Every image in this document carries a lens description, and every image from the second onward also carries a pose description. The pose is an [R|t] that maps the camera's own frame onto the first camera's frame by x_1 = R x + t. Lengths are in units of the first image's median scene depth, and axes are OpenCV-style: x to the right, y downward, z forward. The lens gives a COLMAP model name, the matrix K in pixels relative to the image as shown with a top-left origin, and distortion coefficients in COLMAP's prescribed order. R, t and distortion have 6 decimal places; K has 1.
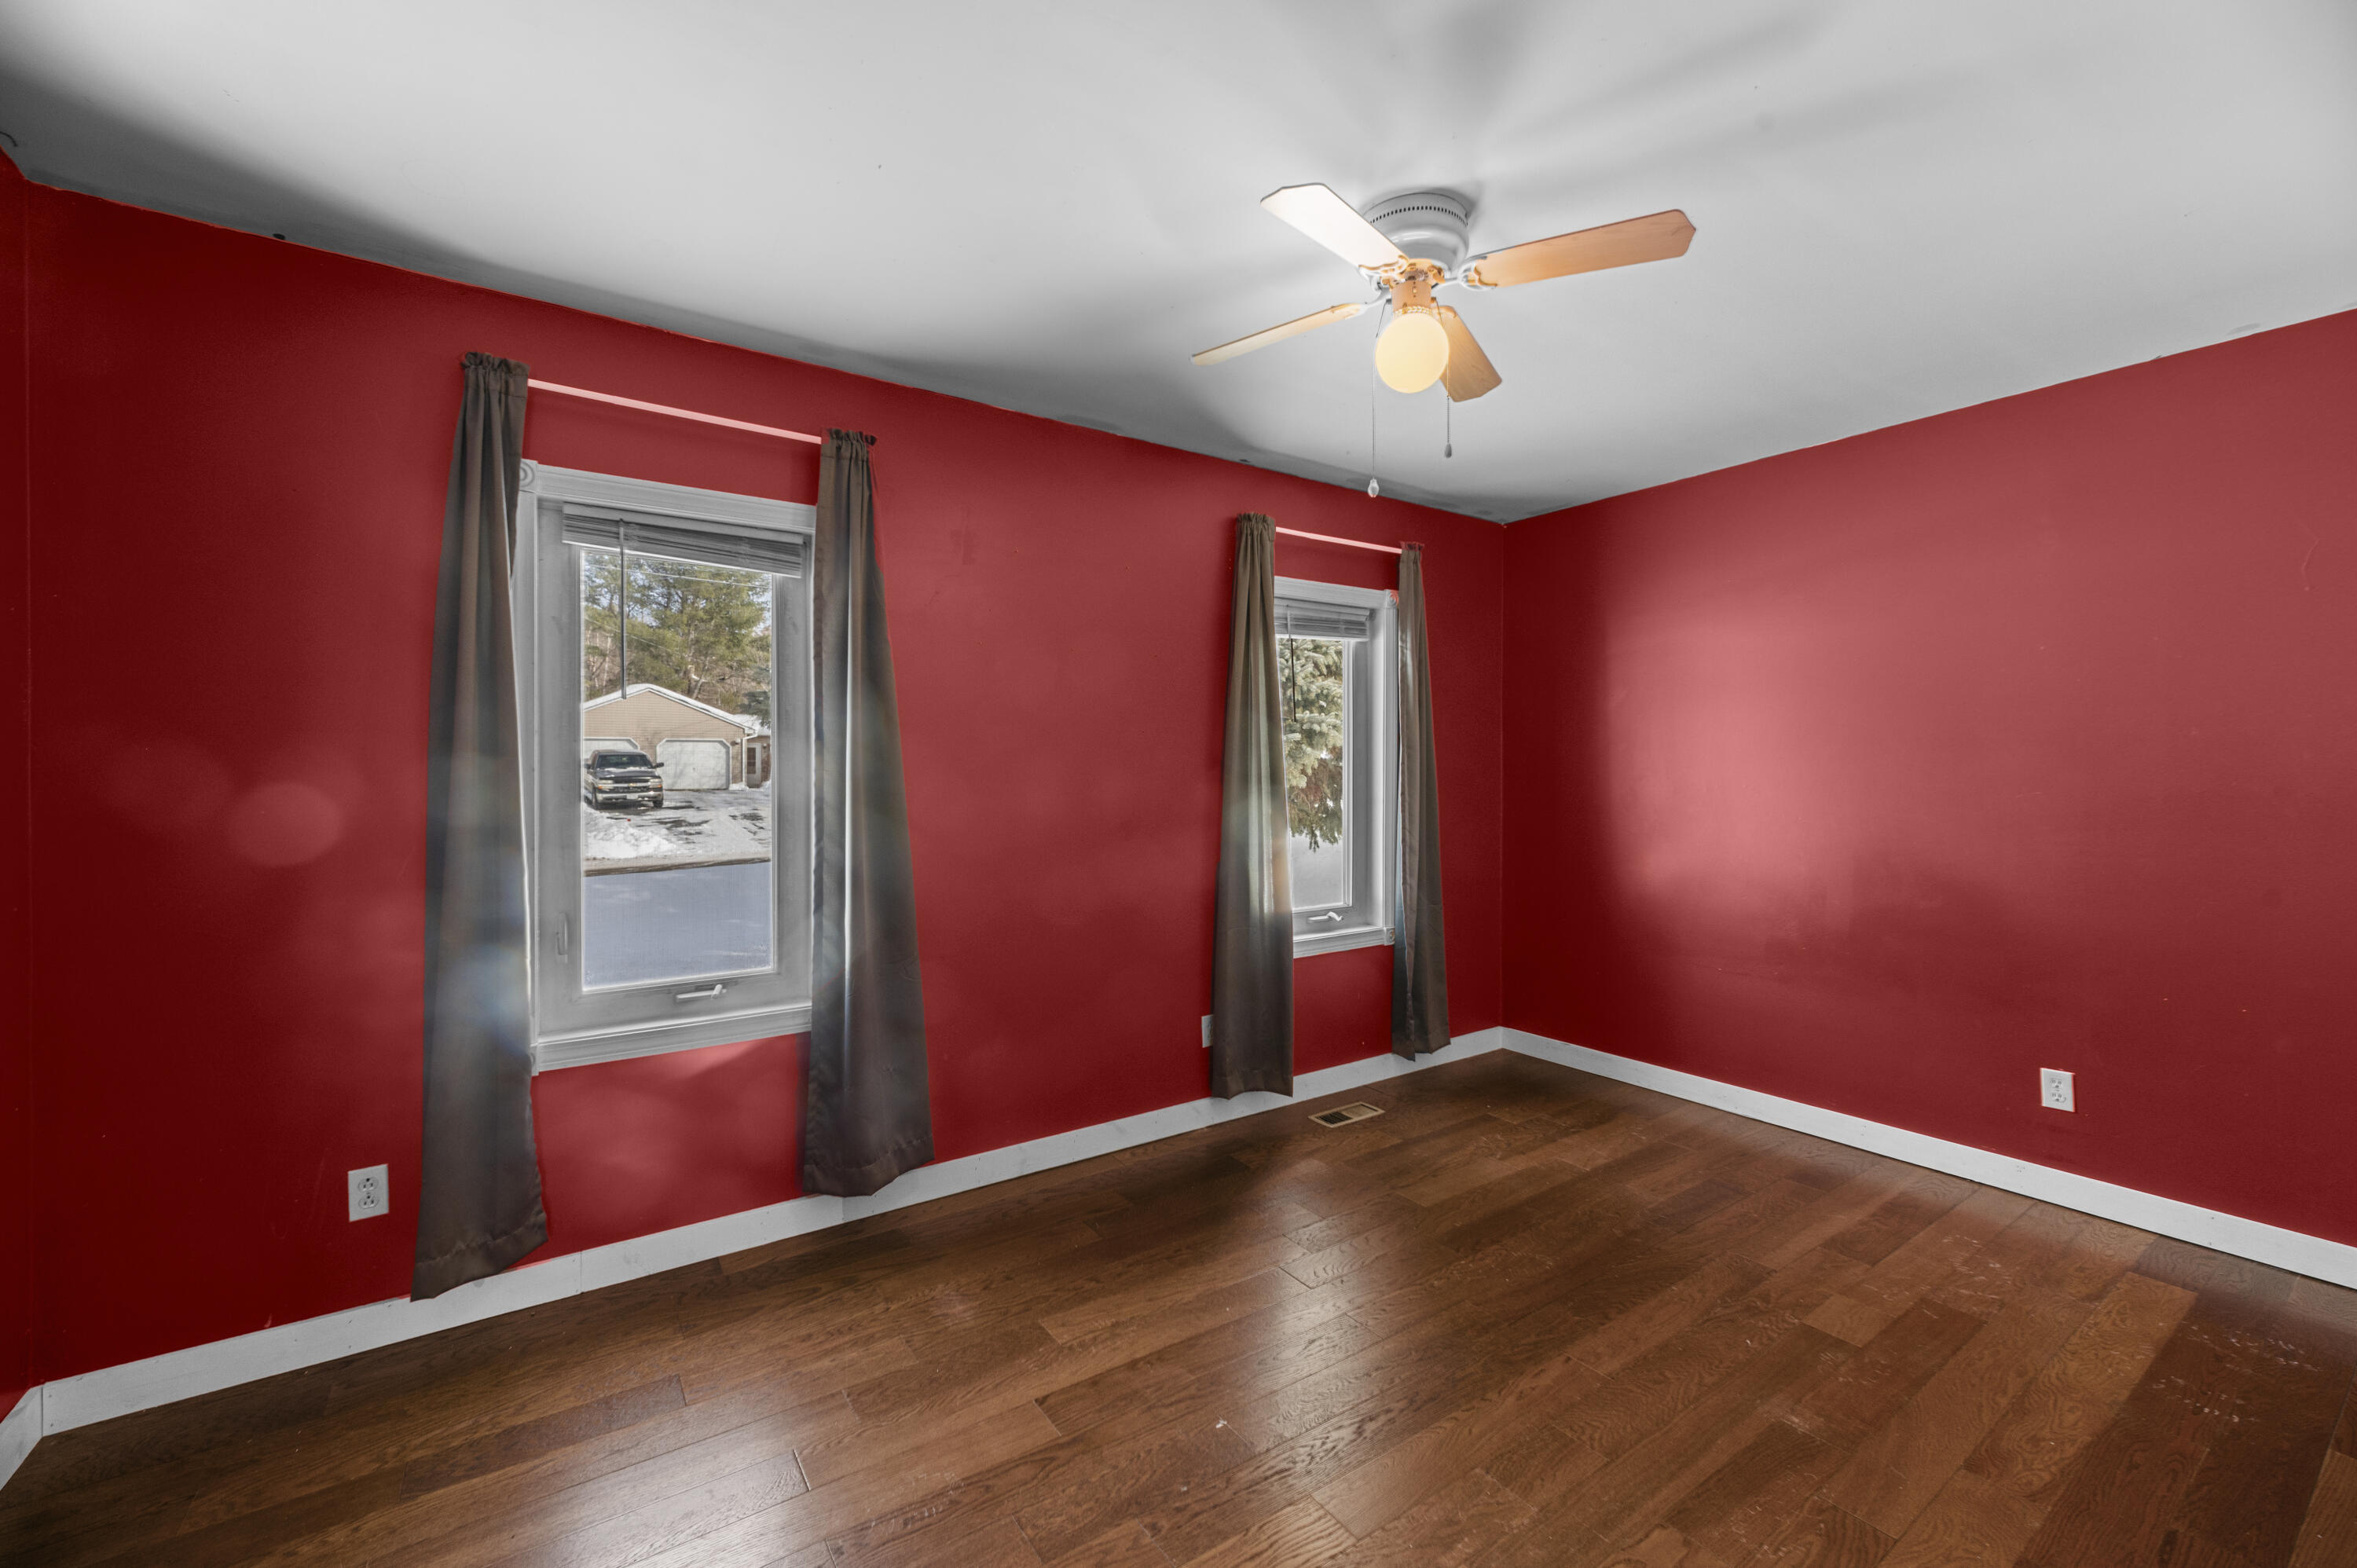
lens RADIAL K [[963.4, 0, 1186.2], [0, 963.4, 770.8], [0, 0, 1]] dist [0.002394, 0.000233]
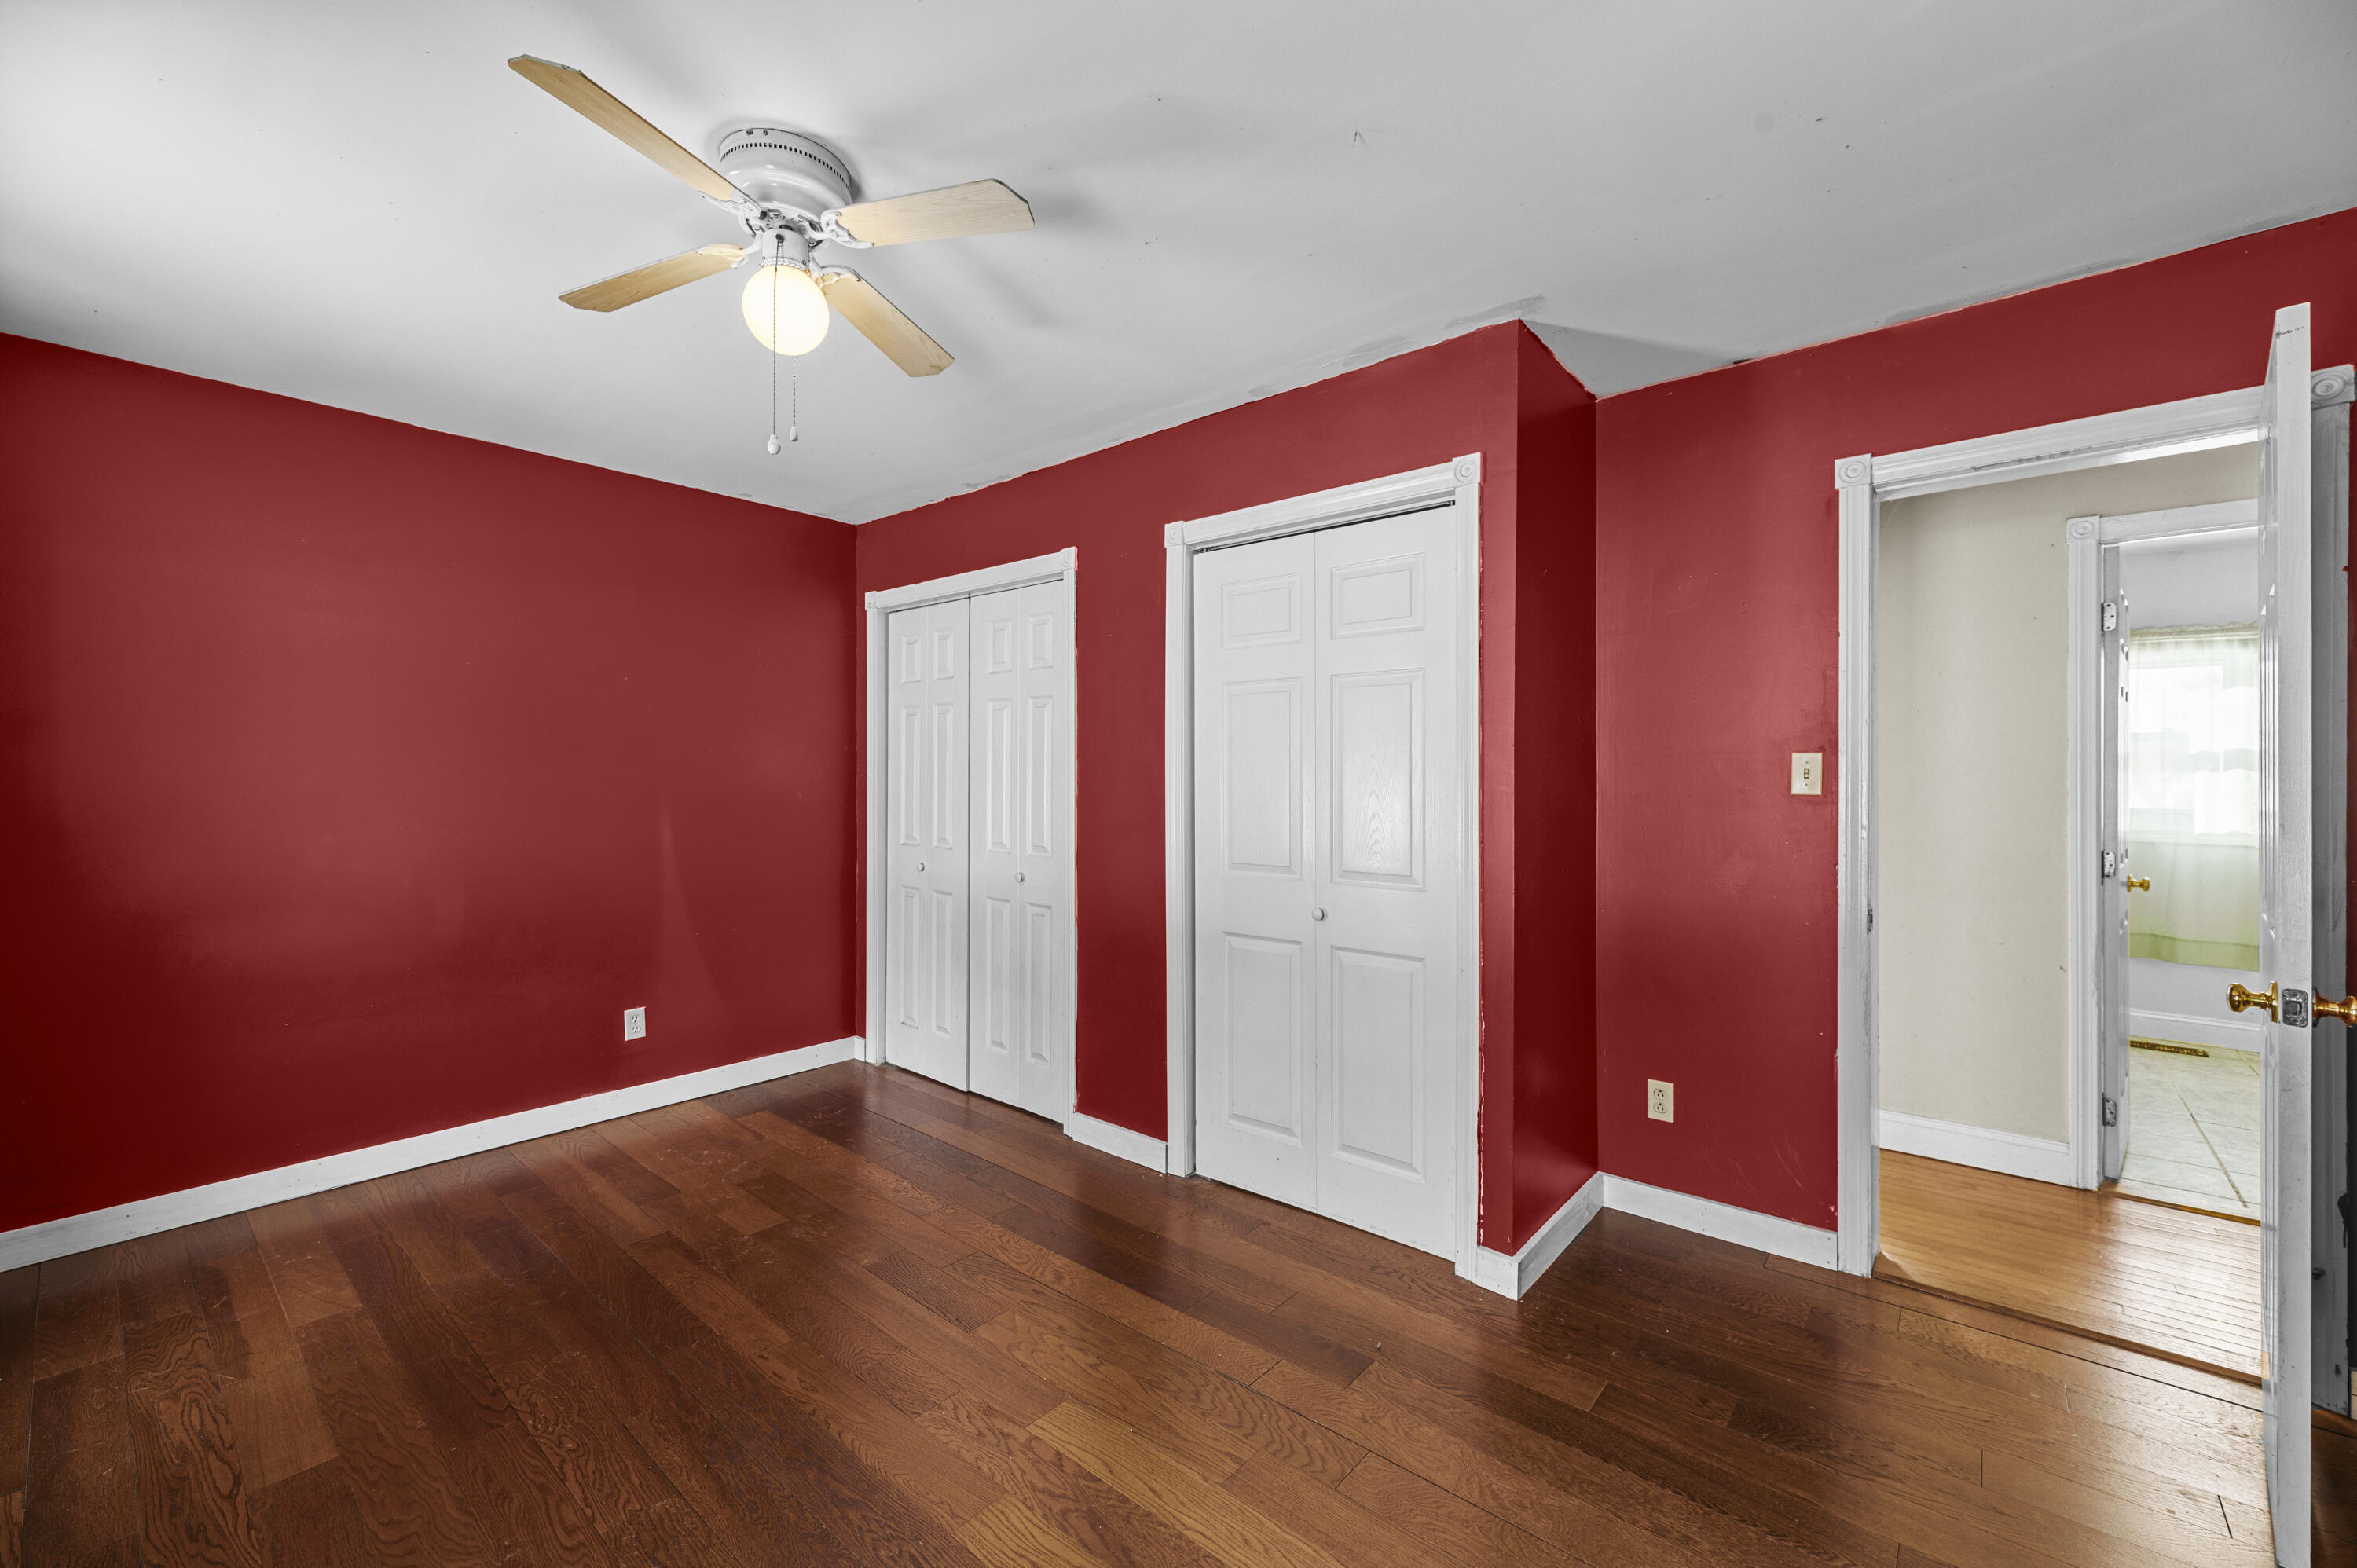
lens RADIAL K [[963.4, 0, 1179.2], [0, 963.4, 781.3], [0, 0, 1]] dist [0.002394, 0.000233]
pose [[-0.253510, -0.006344, 0.967312, -0.515008], [0.004678, 0.999959, 0.007785, 0.001643], [-0.967321, 0.006499, -0.253470, 0.621985]]
